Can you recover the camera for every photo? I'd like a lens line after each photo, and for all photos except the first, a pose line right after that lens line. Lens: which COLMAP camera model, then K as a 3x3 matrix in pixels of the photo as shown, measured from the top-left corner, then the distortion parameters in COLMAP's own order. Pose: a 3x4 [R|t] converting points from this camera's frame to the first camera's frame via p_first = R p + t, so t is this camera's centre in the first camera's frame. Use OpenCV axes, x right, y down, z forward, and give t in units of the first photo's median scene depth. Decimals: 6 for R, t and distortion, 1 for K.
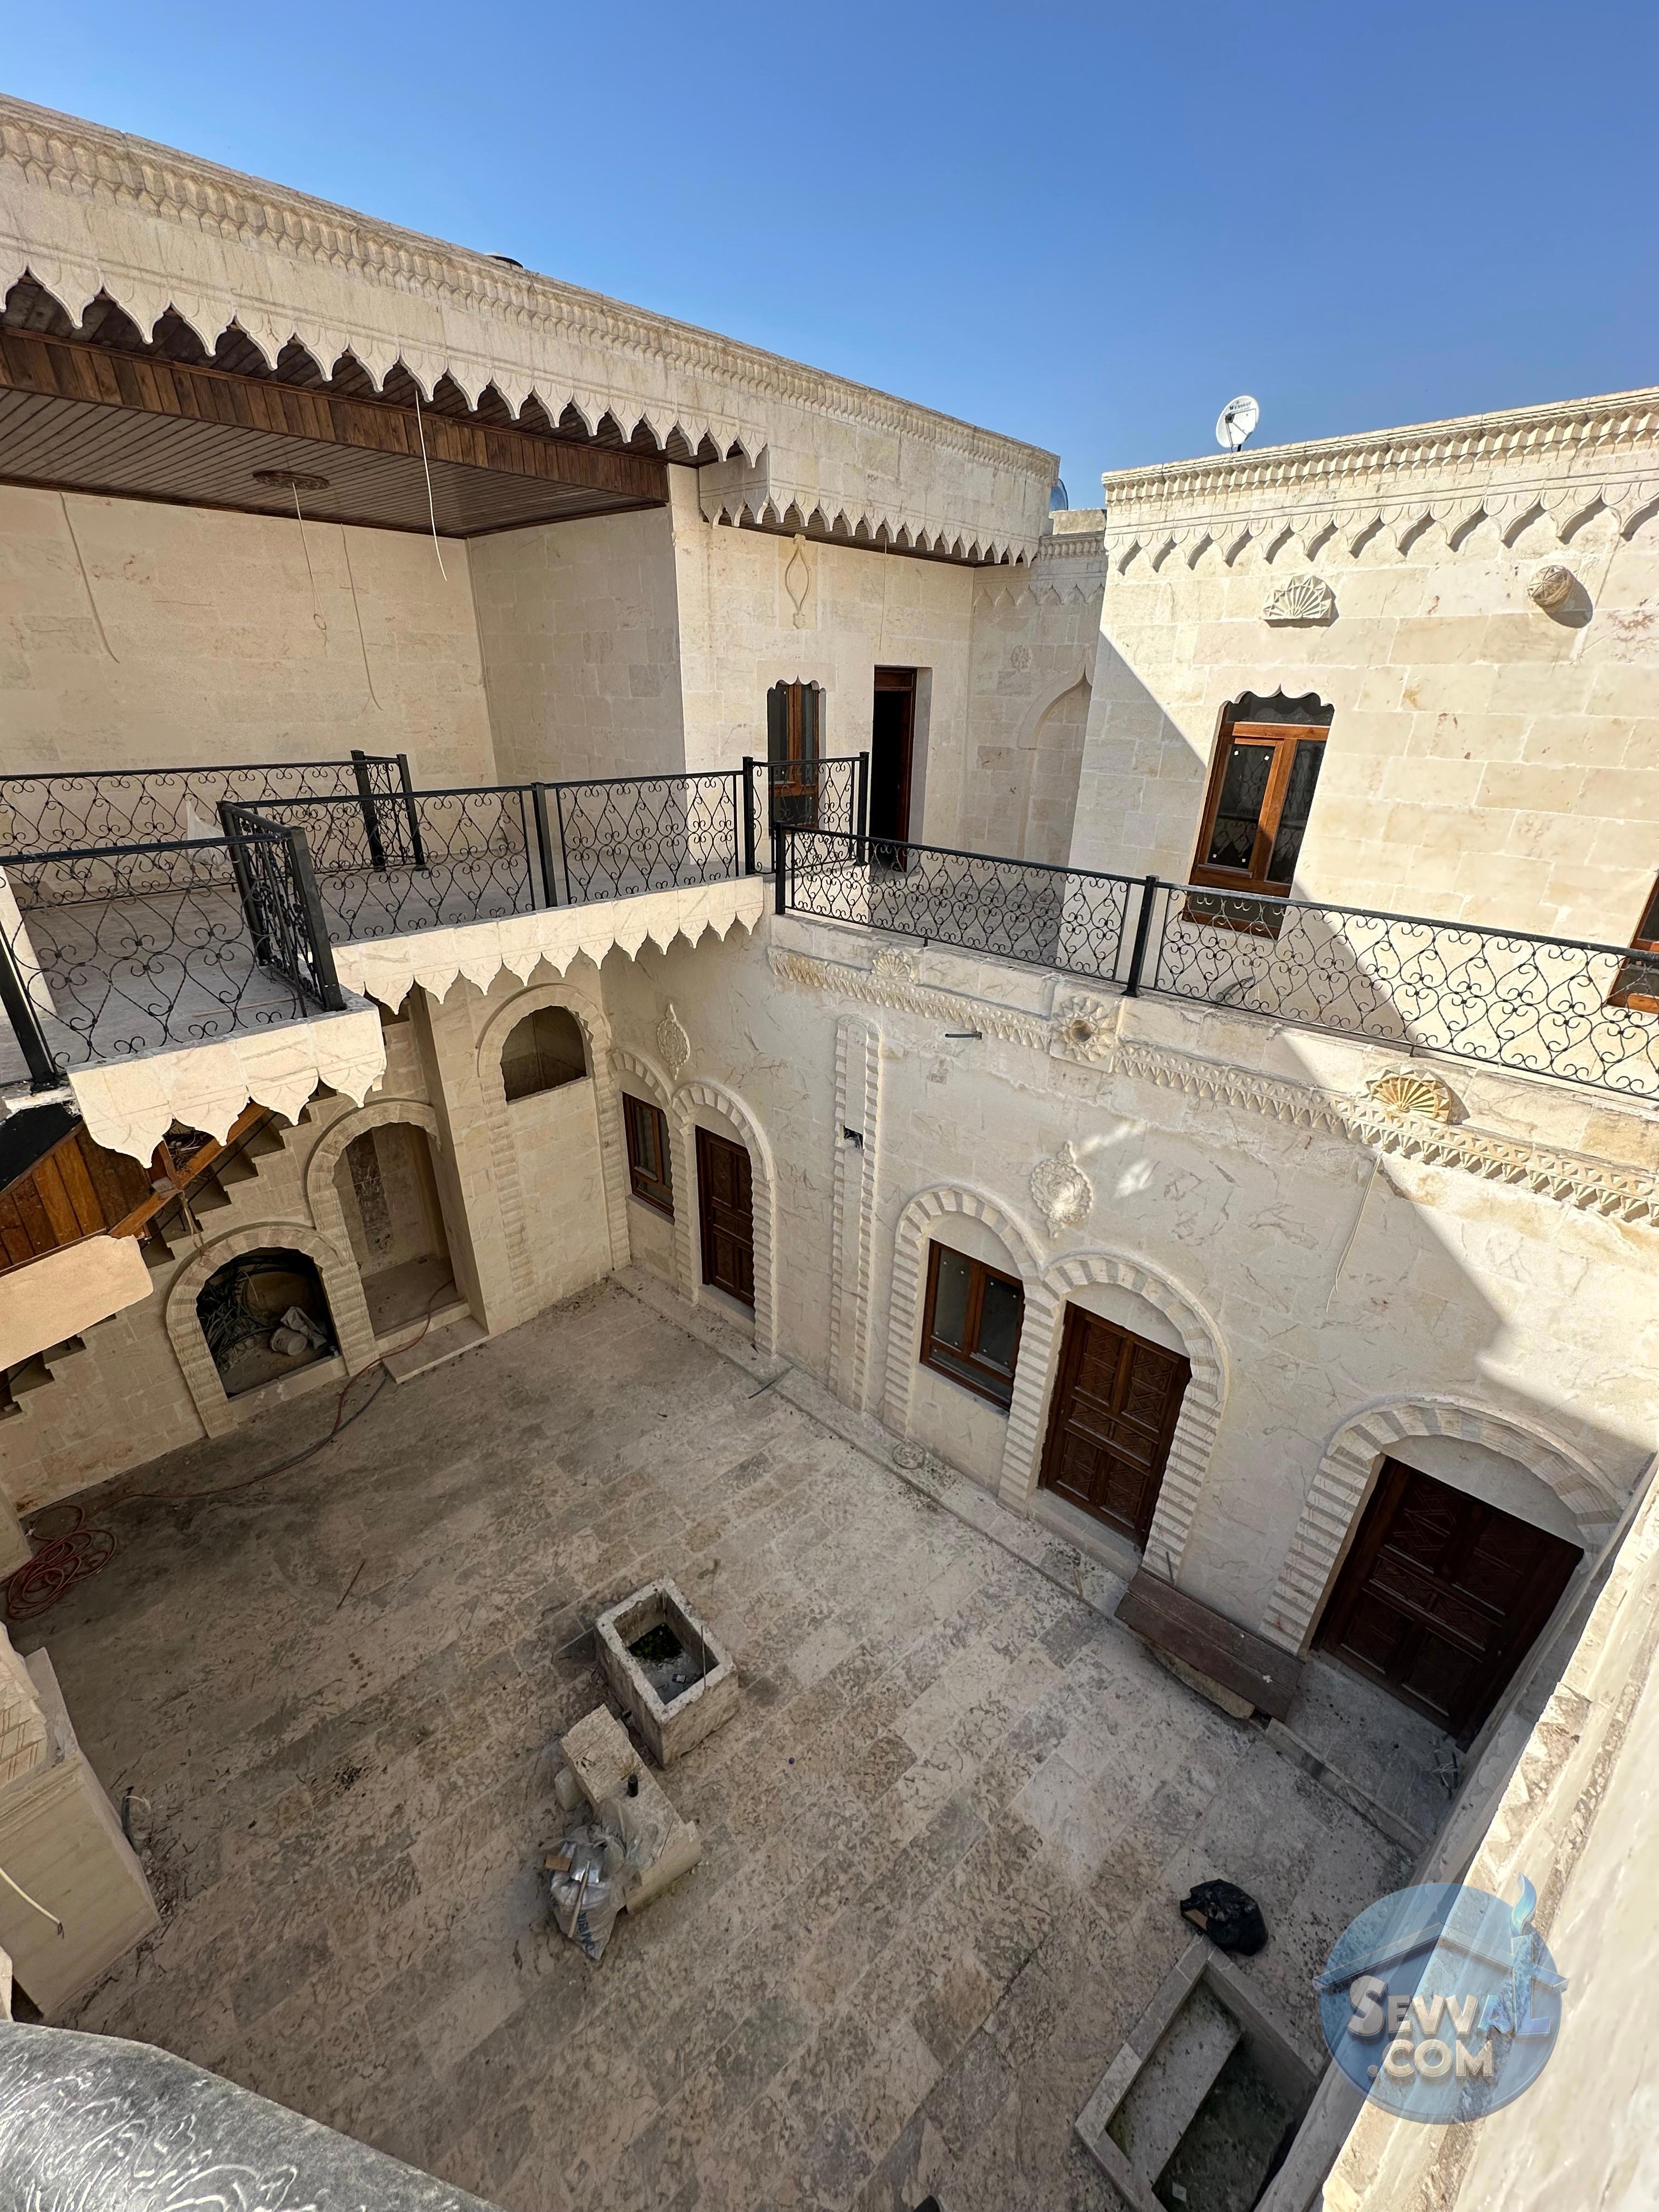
lens RADIAL K [[882.8, 0, 829.1], [0, 882.8, 1103.6], [0, 0, 1]] dist [-0.002477, 0.000745]
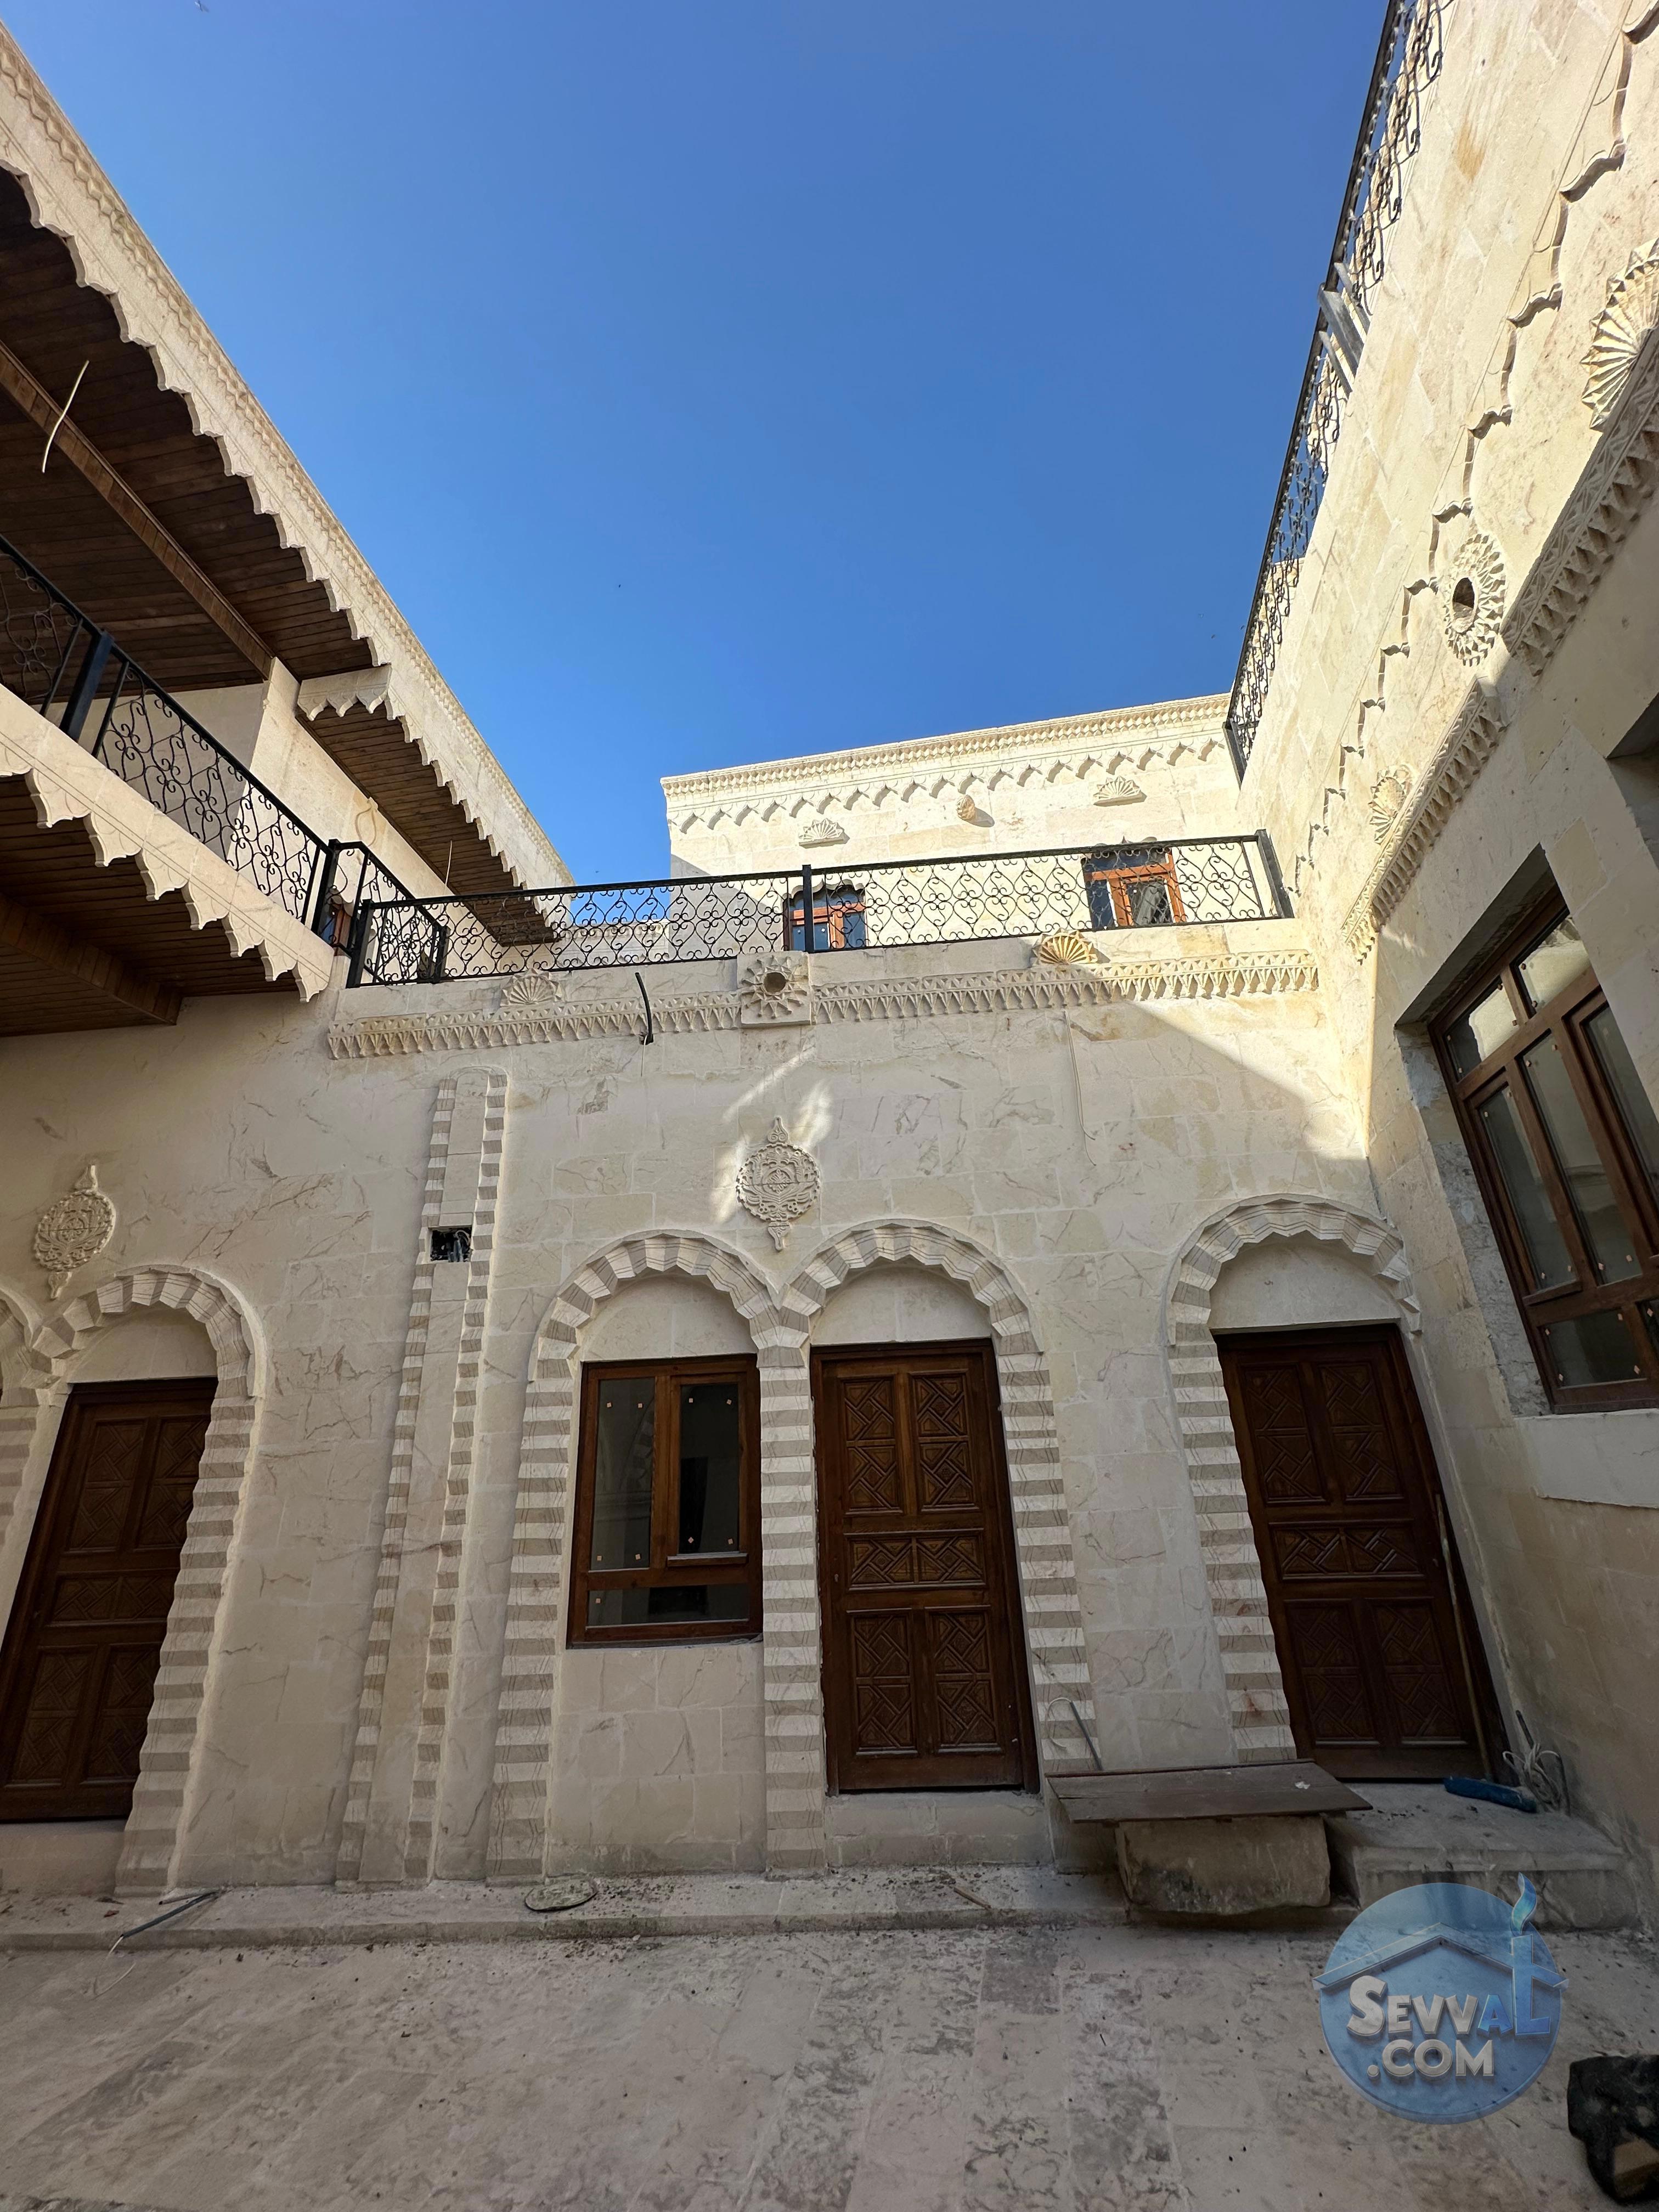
lens RADIAL K [[882.8, 0, 828.9], [0, 882.8, 1104.0], [0, 0, 1]] dist [-0.002477, 0.000745]
pose [[0.794778, 0.175821, 0.580874, -0.179723], [0.313755, 0.700255, -0.641249, 0.568559], [-0.519505, 0.691903, 0.501383, 0.504525]]
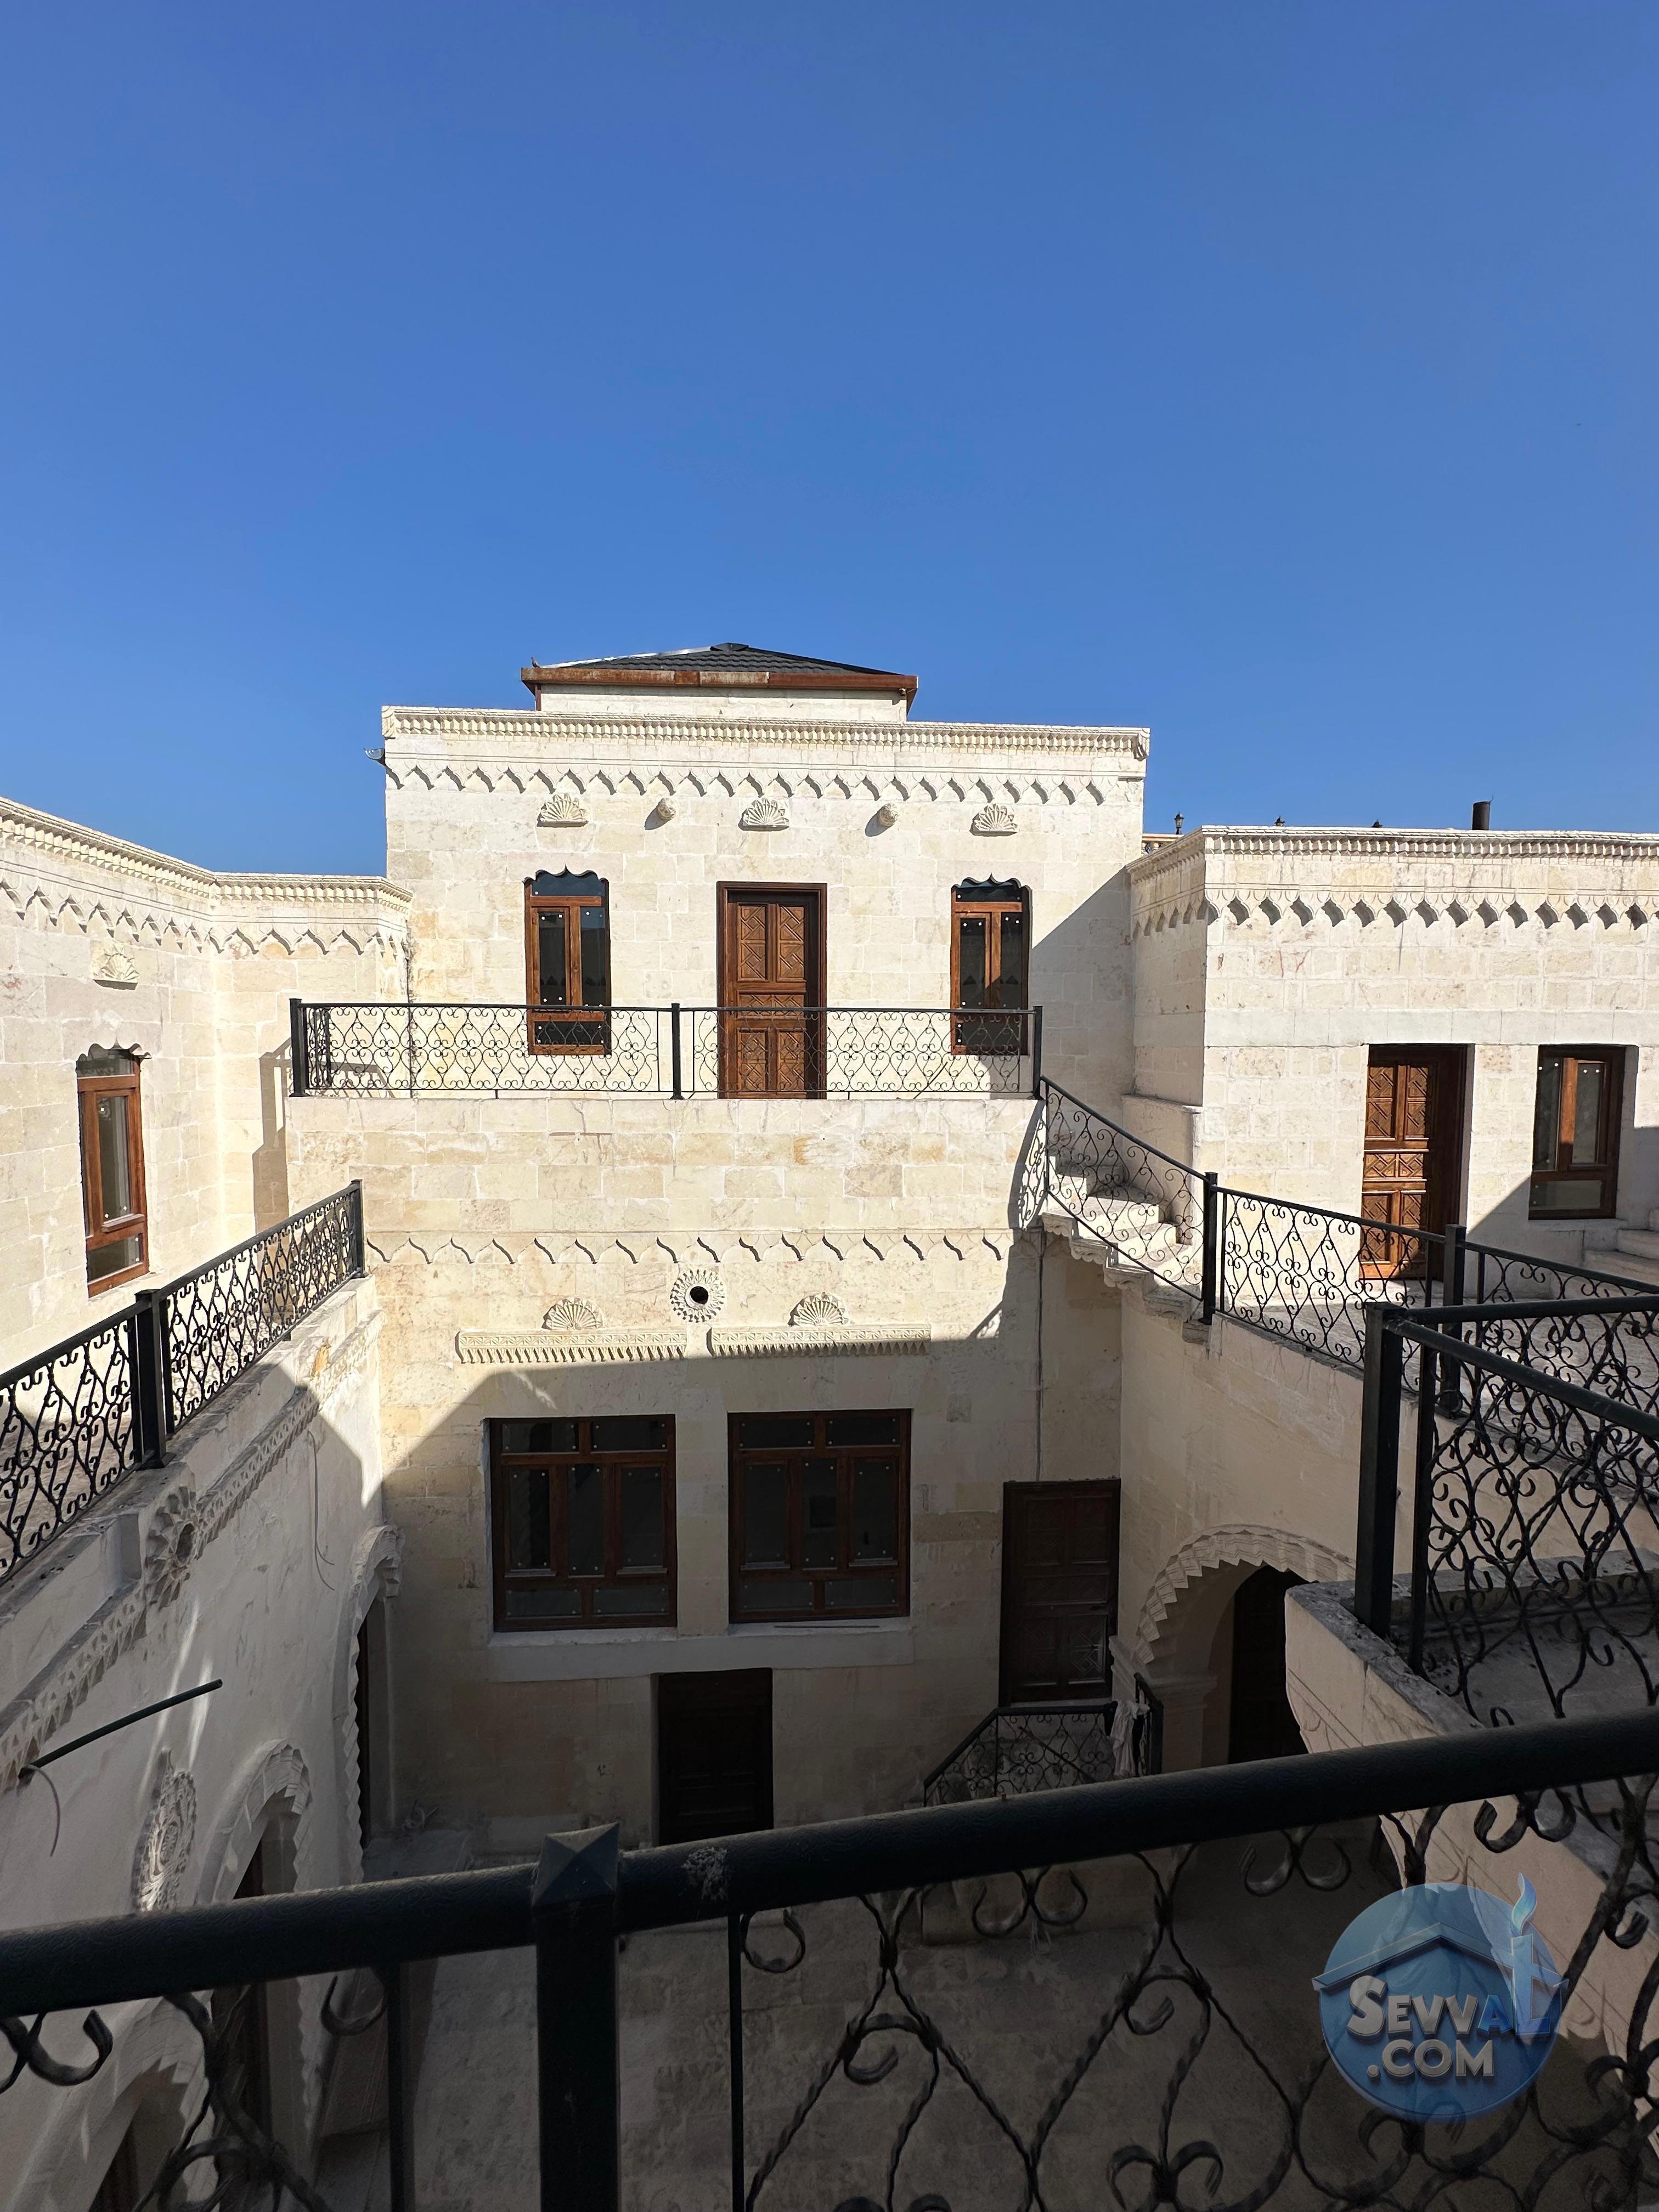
lens RADIAL K [[882.8, 0, 830.0], [0, 882.8, 1104.3], [0, 0, 1]] dist [-0.002477, 0.000745]
pose [[-0.810772, -0.059748, 0.582305, -0.382080], [0.236829, 0.876242, 0.419657, -0.448451], [-0.535314, 0.478153, -0.696282, 0.912399]]
